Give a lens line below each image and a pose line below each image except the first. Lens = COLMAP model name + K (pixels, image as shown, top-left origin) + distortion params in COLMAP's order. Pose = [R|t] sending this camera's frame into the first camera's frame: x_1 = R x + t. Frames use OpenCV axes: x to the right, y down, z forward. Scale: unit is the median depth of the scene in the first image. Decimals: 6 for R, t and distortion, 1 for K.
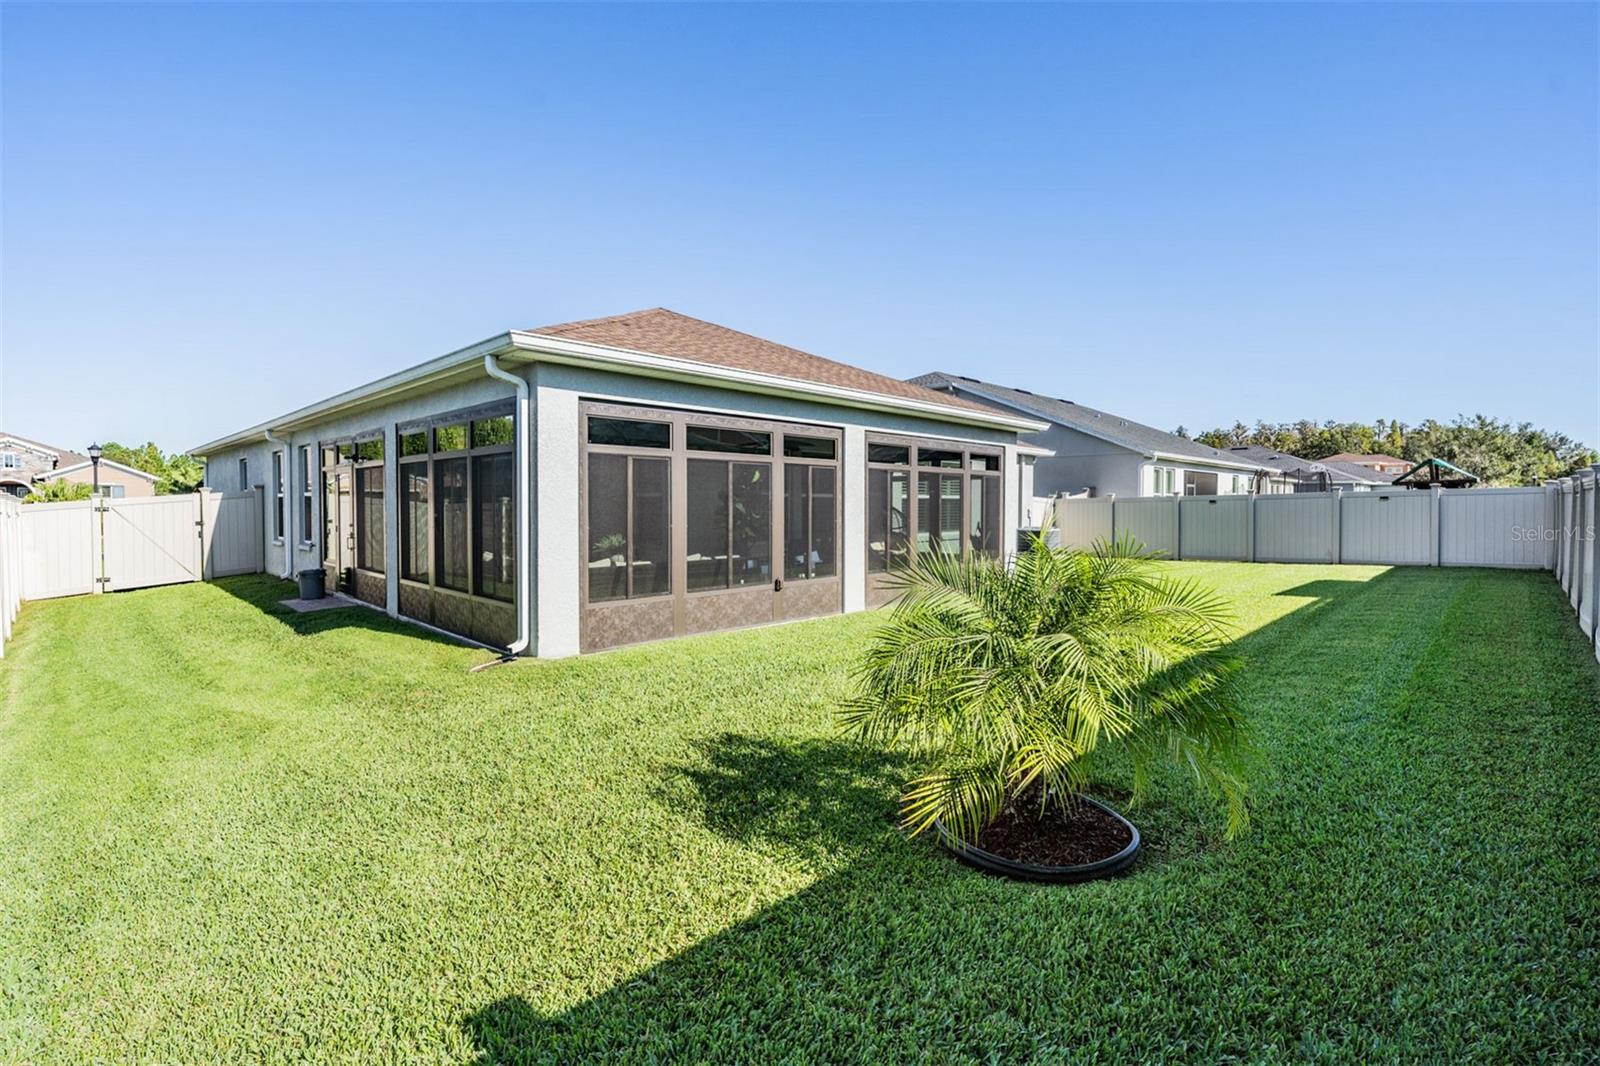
lens RADIAL K [[727.2, 0, 792.4], [0, 727.2, 527.0], [0, 0, 1]] dist [-0.001843, 0.001105]
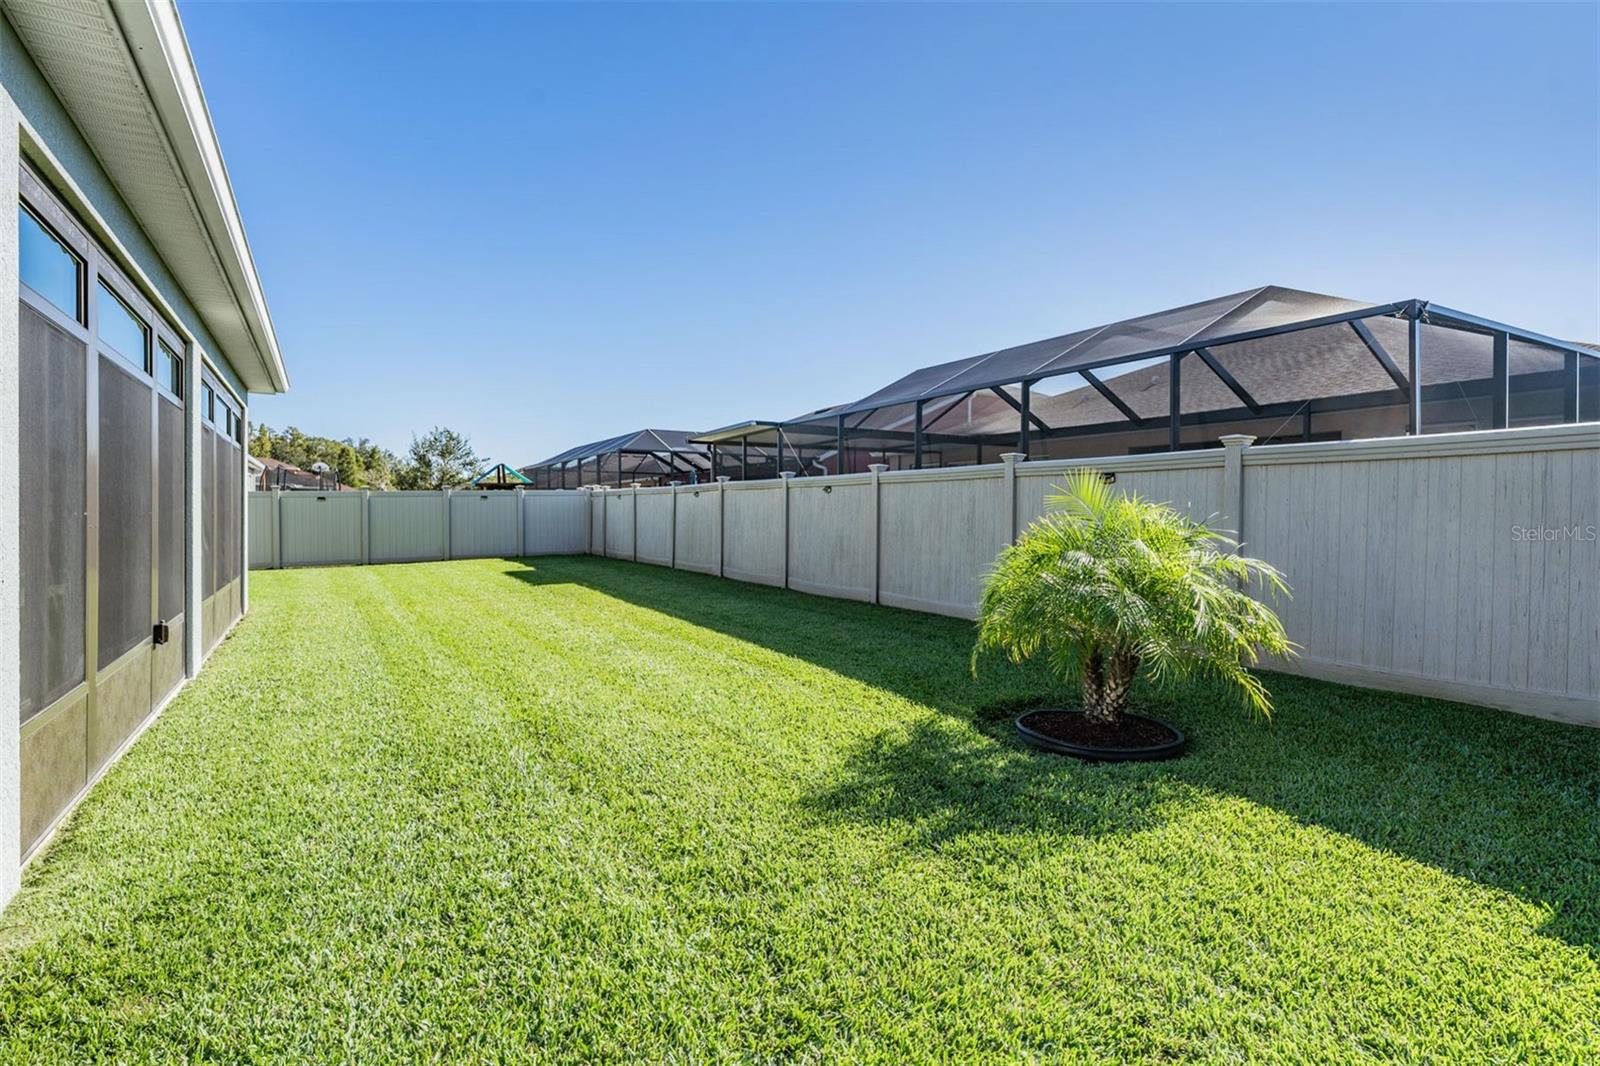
lens RADIAL K [[792.2, 0, 791.9], [0, 792.2, 523.3], [0, 0, 1]] dist [0.004978, -0.001621]
pose [[0.264256, -0.011503, 0.964384, -0.222783], [0.024332, 0.999690, 0.005256, 0.004165], [-0.964145, 0.022076, 0.264454, 0.218161]]
